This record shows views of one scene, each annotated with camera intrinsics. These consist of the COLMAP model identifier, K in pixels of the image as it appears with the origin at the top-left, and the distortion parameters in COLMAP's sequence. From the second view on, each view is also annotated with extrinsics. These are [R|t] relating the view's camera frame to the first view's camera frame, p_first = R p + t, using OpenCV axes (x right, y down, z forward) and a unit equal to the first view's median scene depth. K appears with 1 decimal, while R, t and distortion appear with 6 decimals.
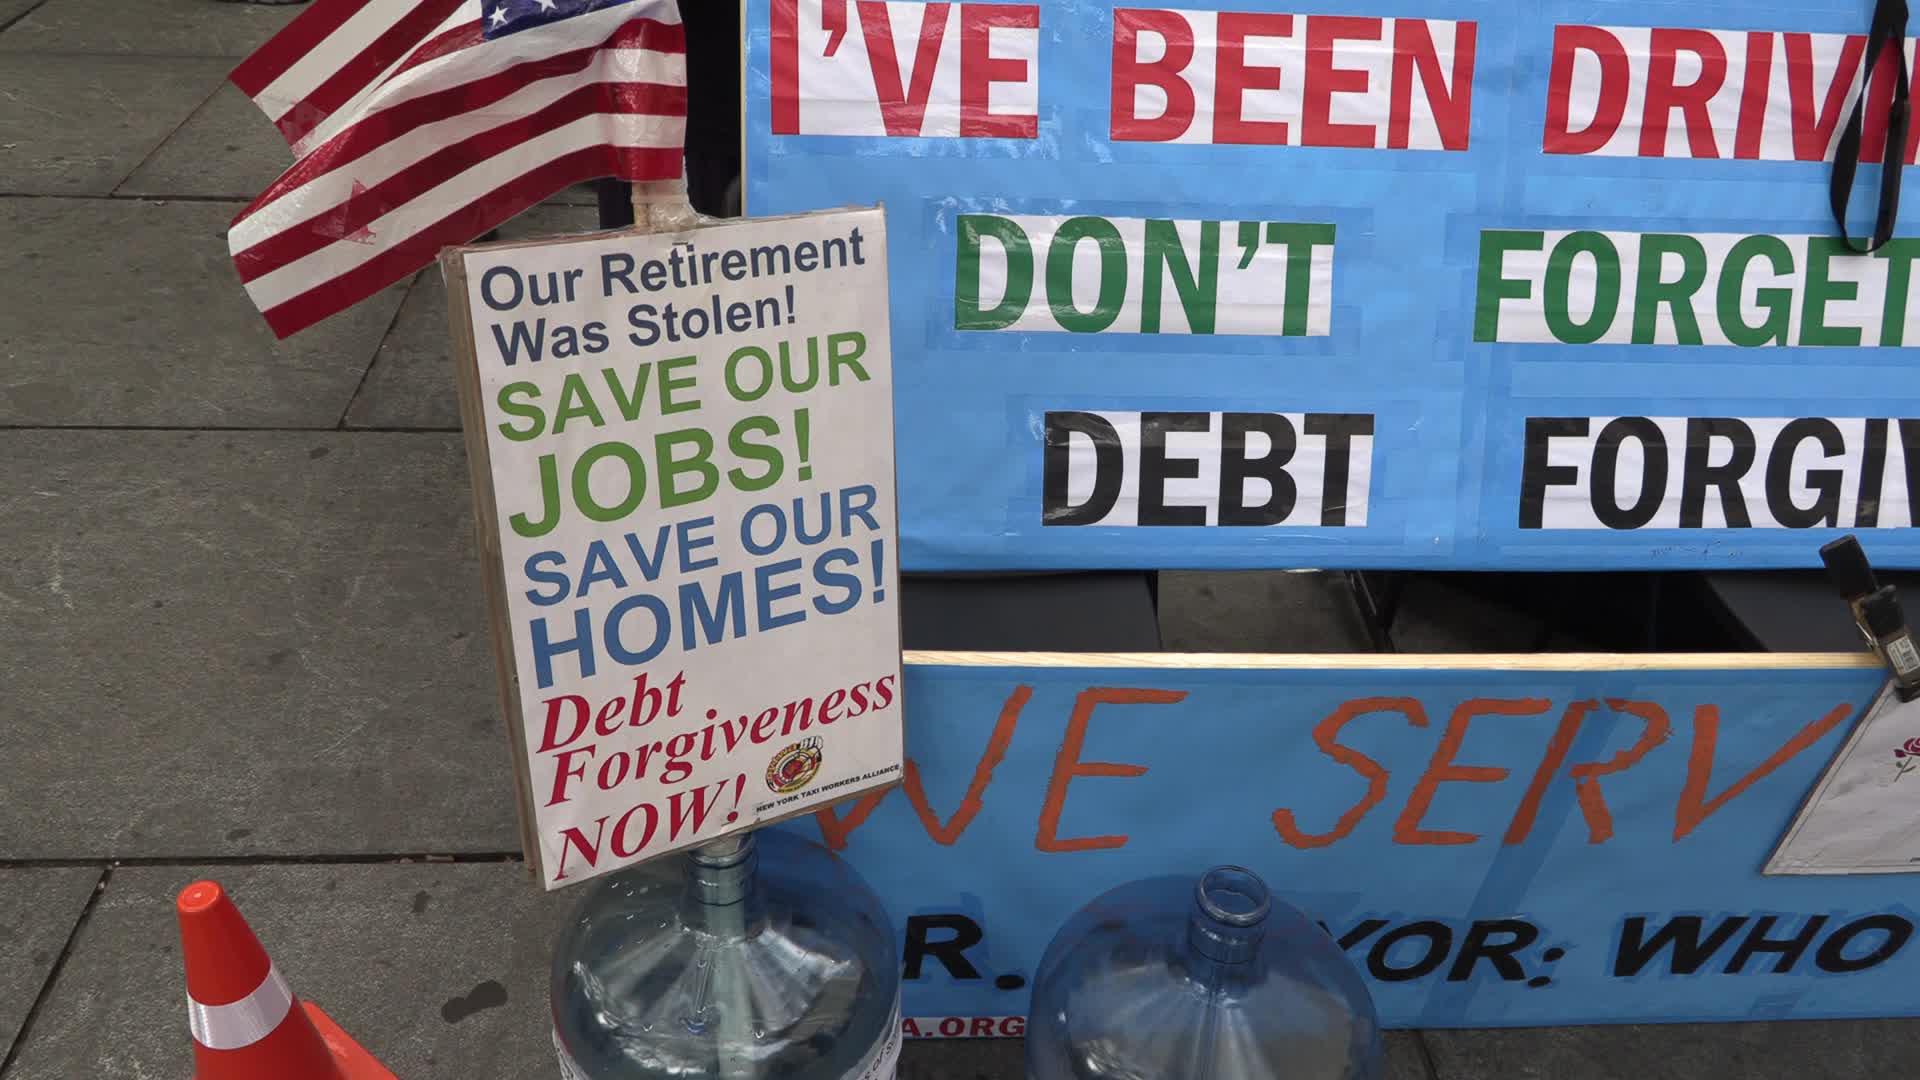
lens RADIAL K [[1506.7, 0, 960.0], [0, 1506.7, 540.0], [0, 0, 1]] dist [-0.003036, -0.004038]
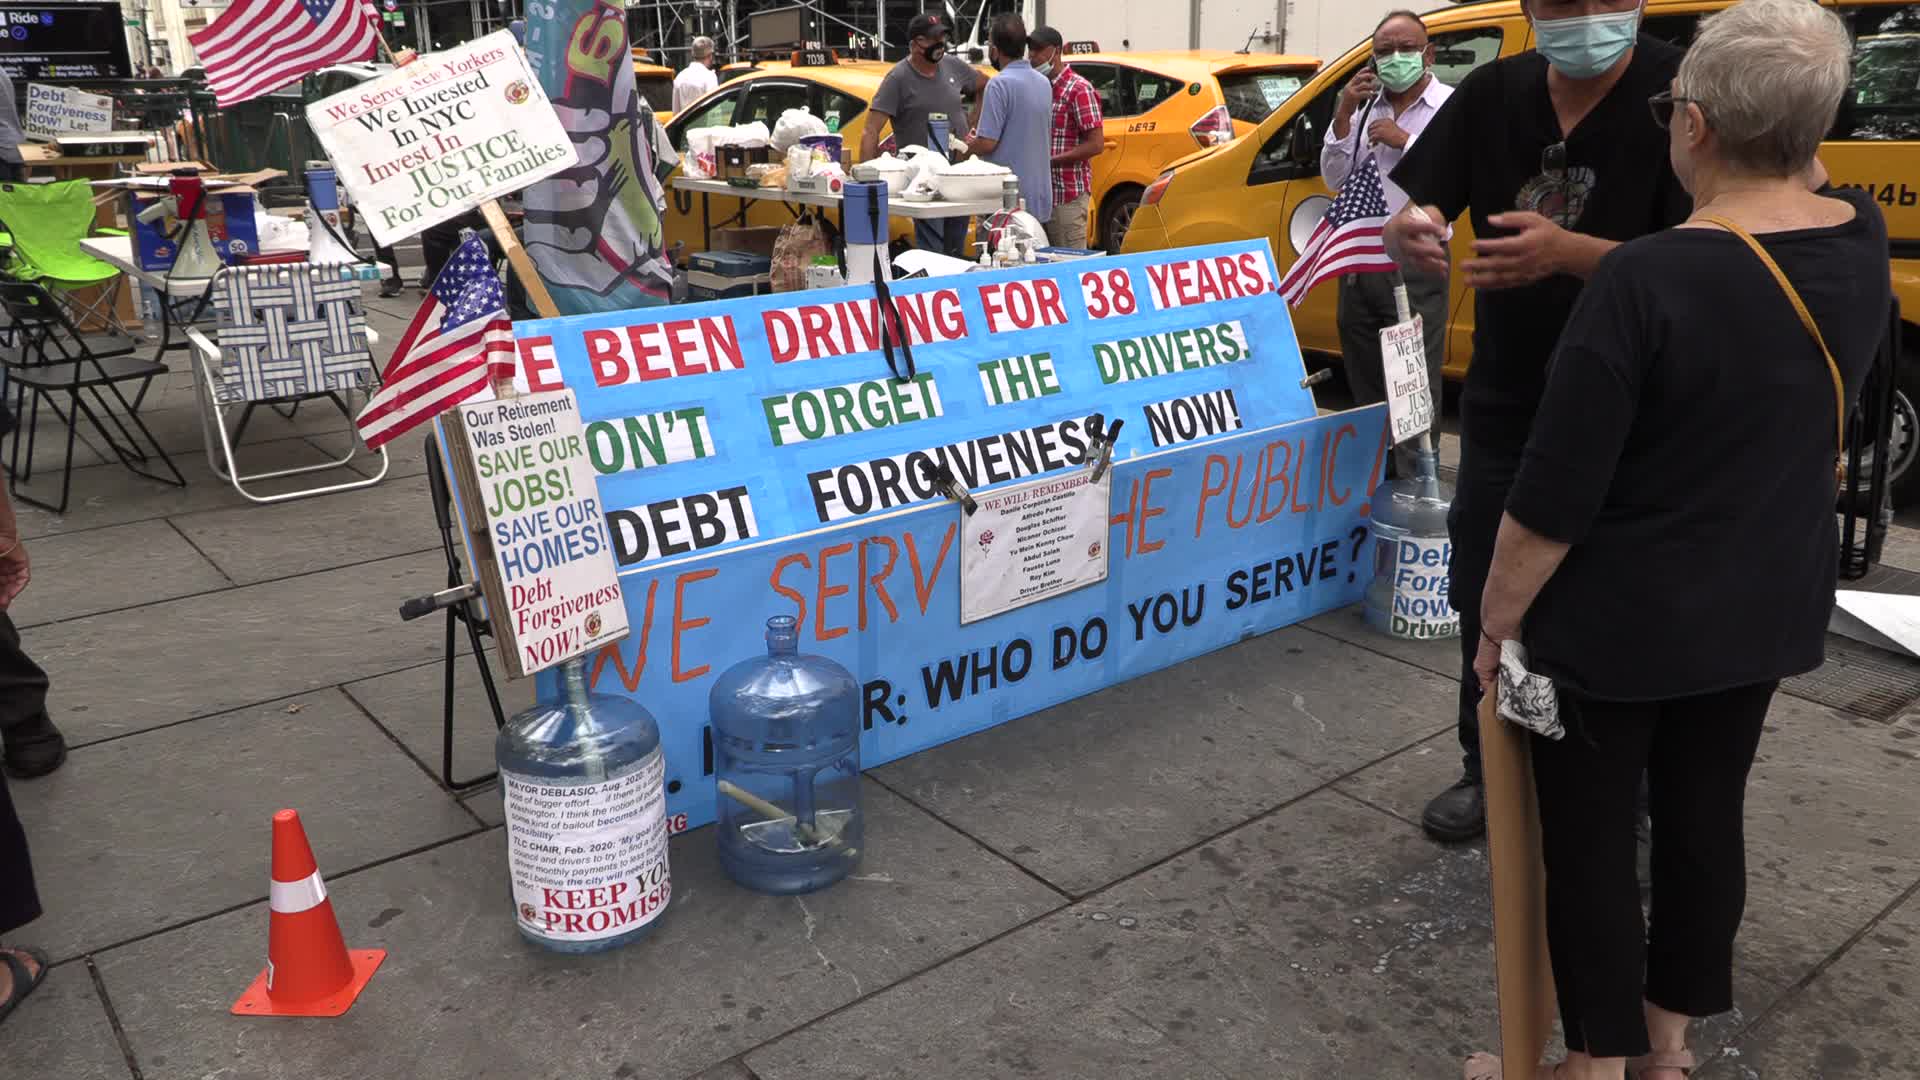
lens RADIAL K [[1506.7, 0, 960.0], [0, 1506.7, 540.0], [0, 0, 1]] dist [-0.003036, -0.004038]
pose [[0.820497, -0.221397, 0.527038, -0.656592], [0.365763, 0.911857, -0.186373, 0.524839], [-0.439320, 0.345689, 0.829154, -0.944037]]
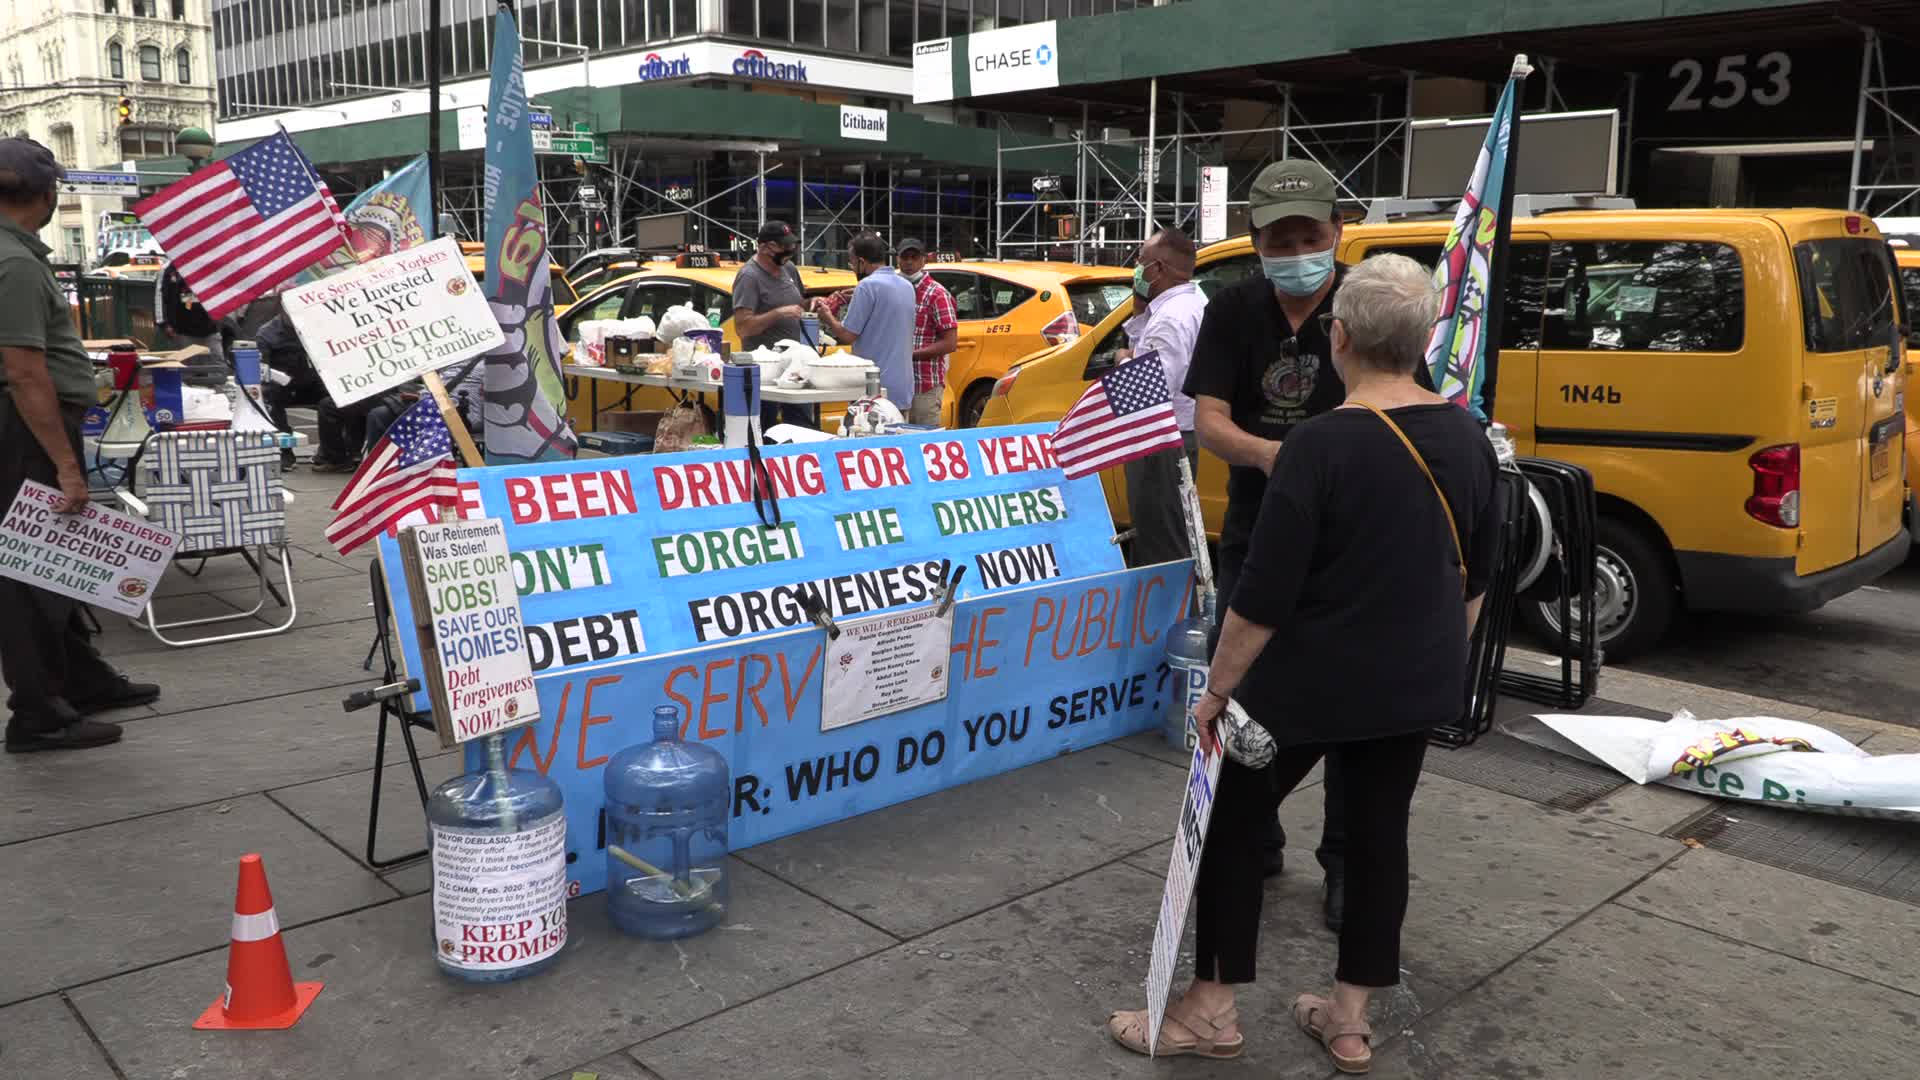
lens RADIAL K [[1506.7, 0, 960.0], [0, 1506.7, 540.0], [0, 0, 1]] dist [-0.003036, -0.004038]
pose [[0.774305, -0.144361, 0.616126, -0.908790], [0.380375, 0.884286, -0.270838, 0.754571], [-0.505733, 0.444070, 0.739619, -1.306211]]
